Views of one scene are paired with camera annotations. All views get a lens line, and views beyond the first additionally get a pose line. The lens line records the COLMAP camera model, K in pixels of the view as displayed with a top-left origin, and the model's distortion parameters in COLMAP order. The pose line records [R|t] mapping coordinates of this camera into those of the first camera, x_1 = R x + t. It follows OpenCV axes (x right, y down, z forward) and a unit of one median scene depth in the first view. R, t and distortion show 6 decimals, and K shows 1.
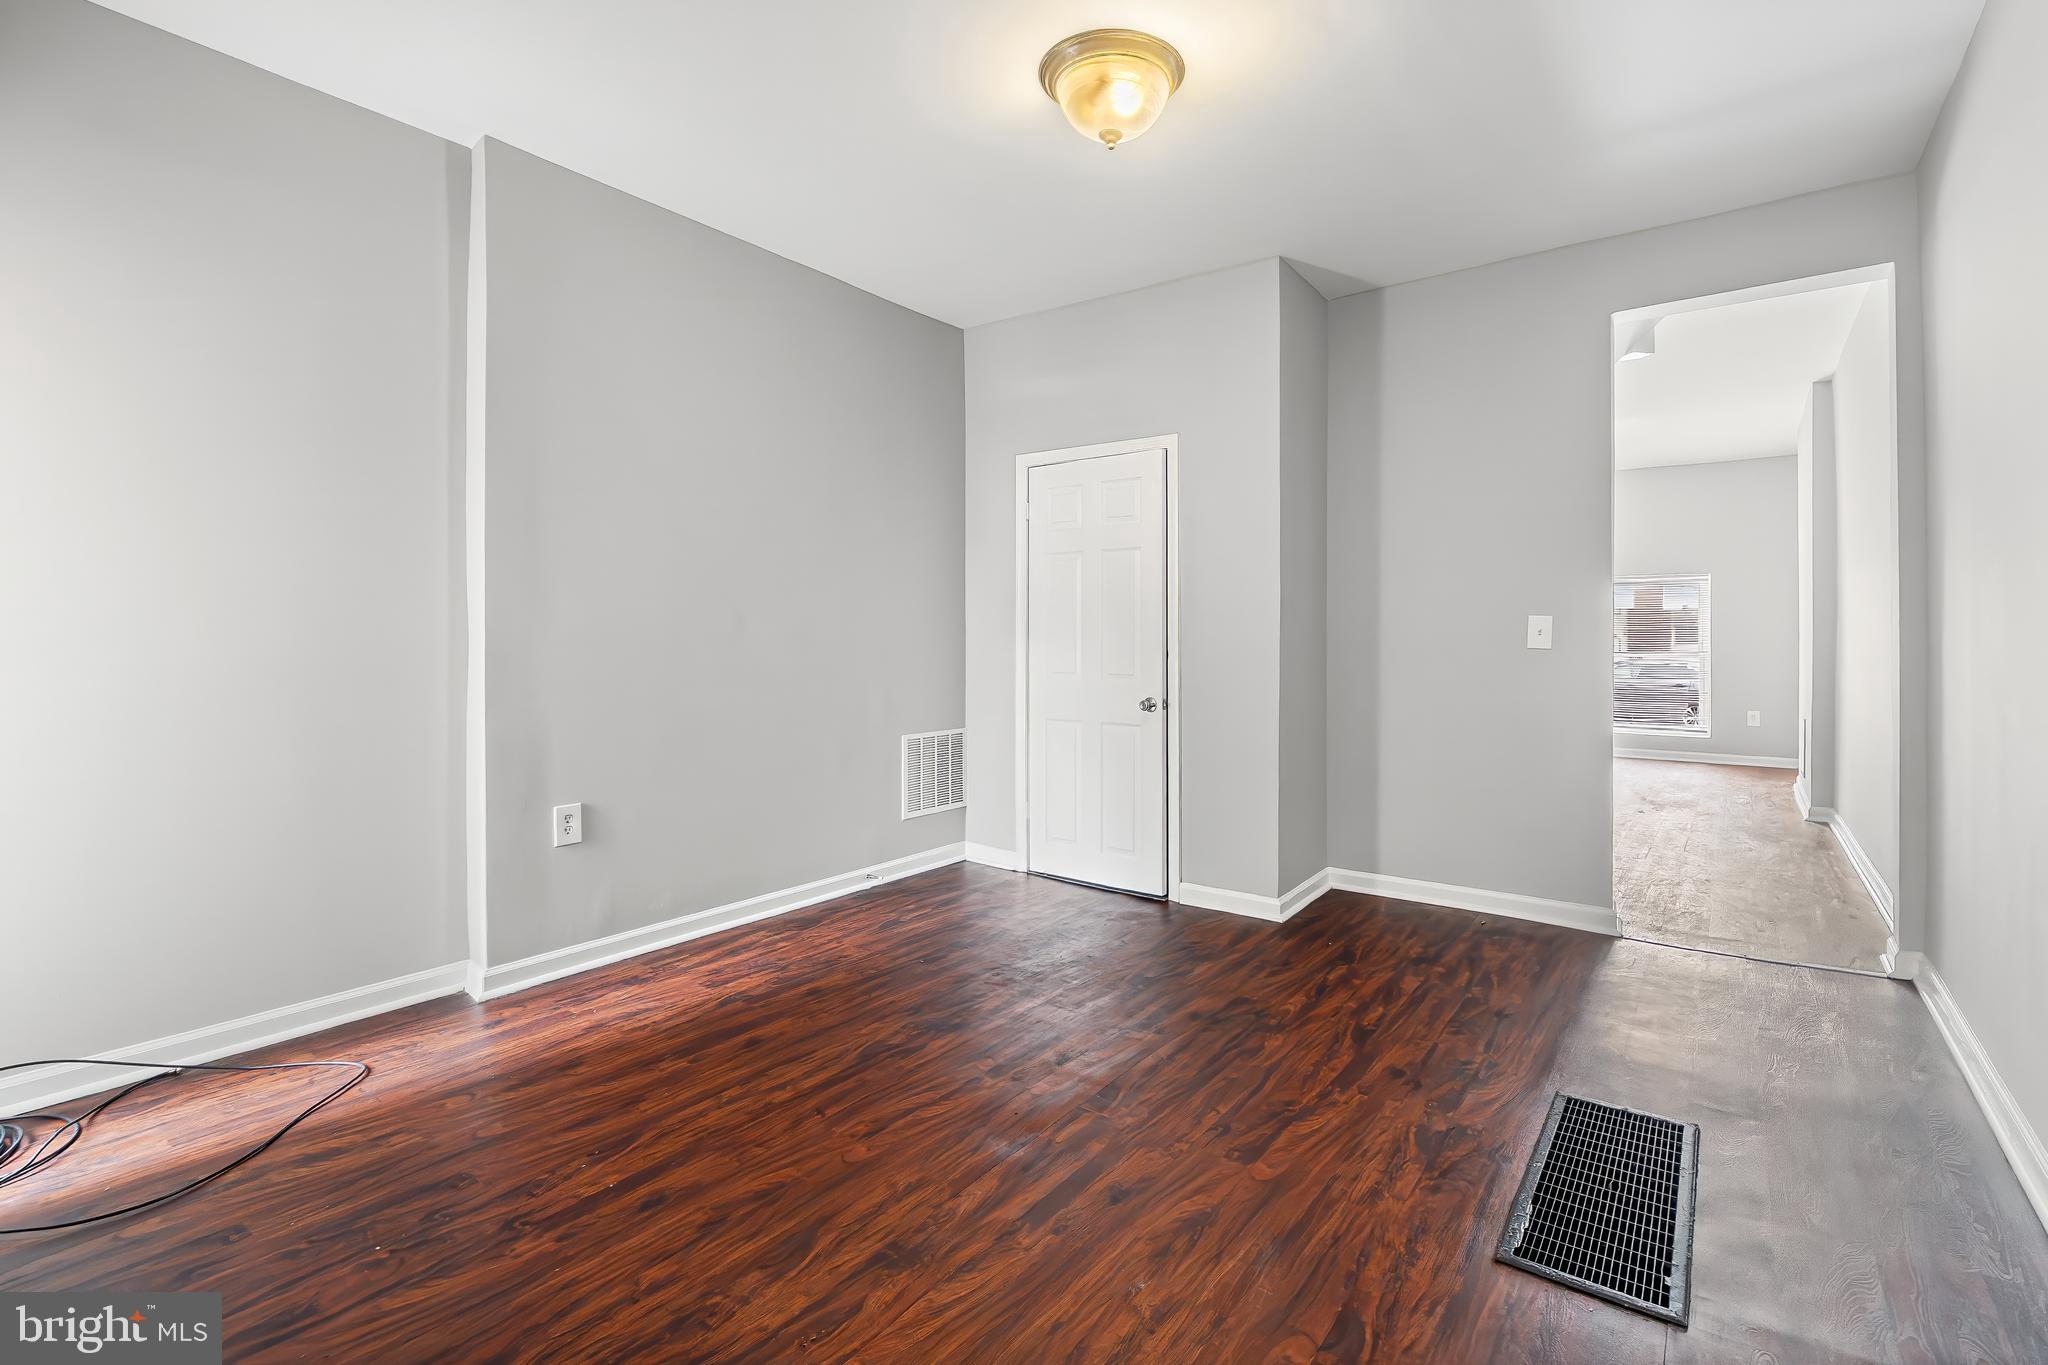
lens RADIAL K [[943.4, 0, 1040.0], [0, 943.4, 638.3], [0, 0, 1]] dist [-0.009814, 0.000350]
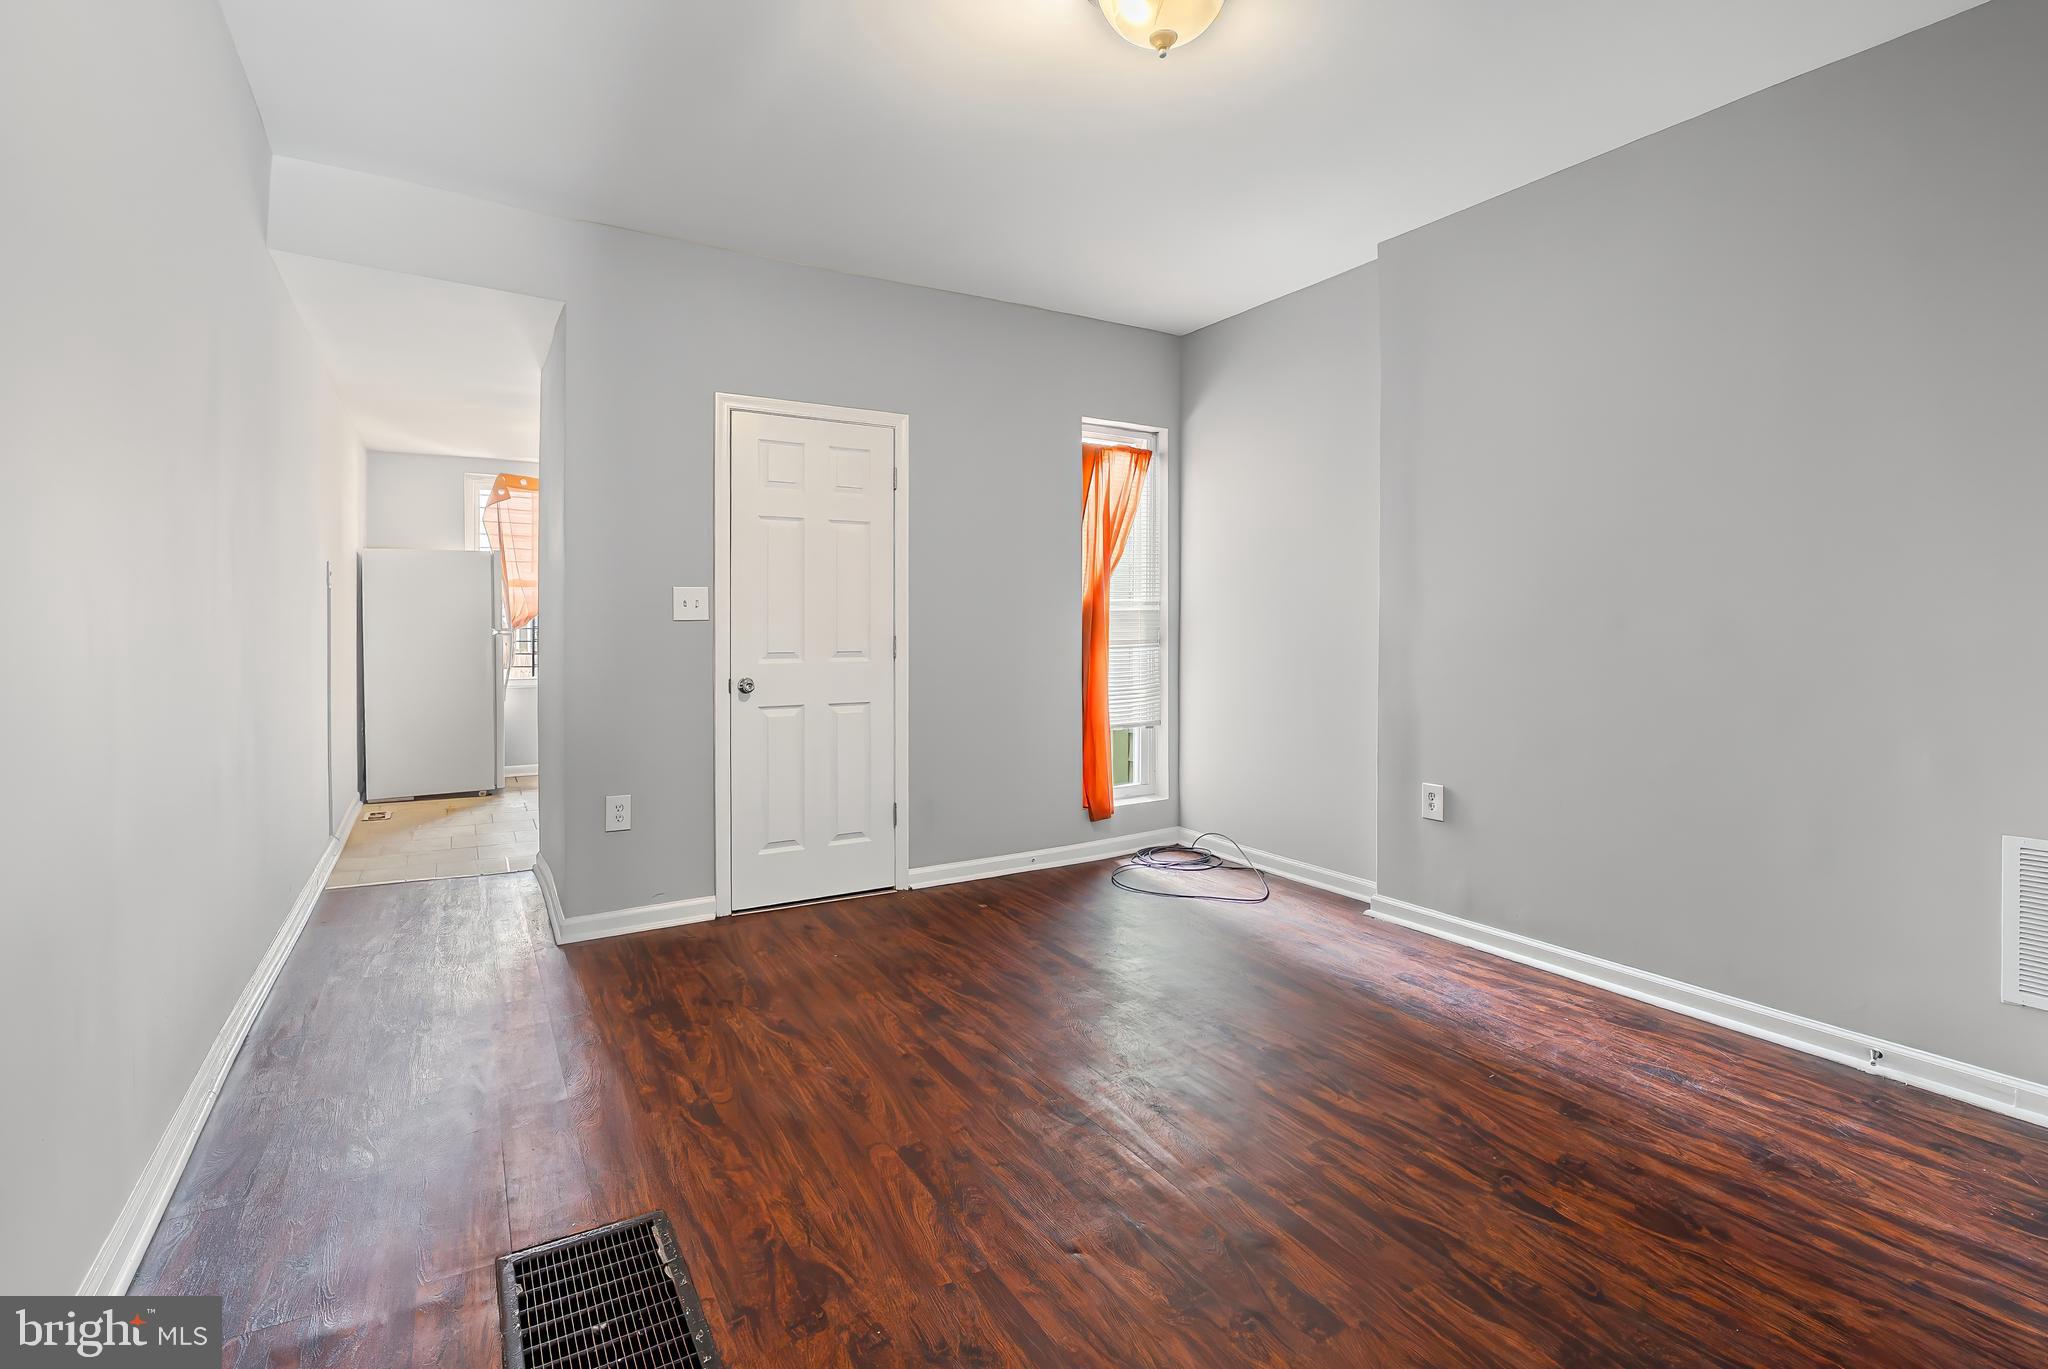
lens RADIAL K [[943.4, 0, 1038.0], [0, 943.4, 626.0], [0, 0, 1]] dist [-0.009814, 0.000350]
pose [[-0.371982, 0.001258, -0.928239, 1.150685], [-0.003755, 0.999989, 0.002860, -0.022728], [0.928232, 0.004549, -0.371973, 1.555968]]
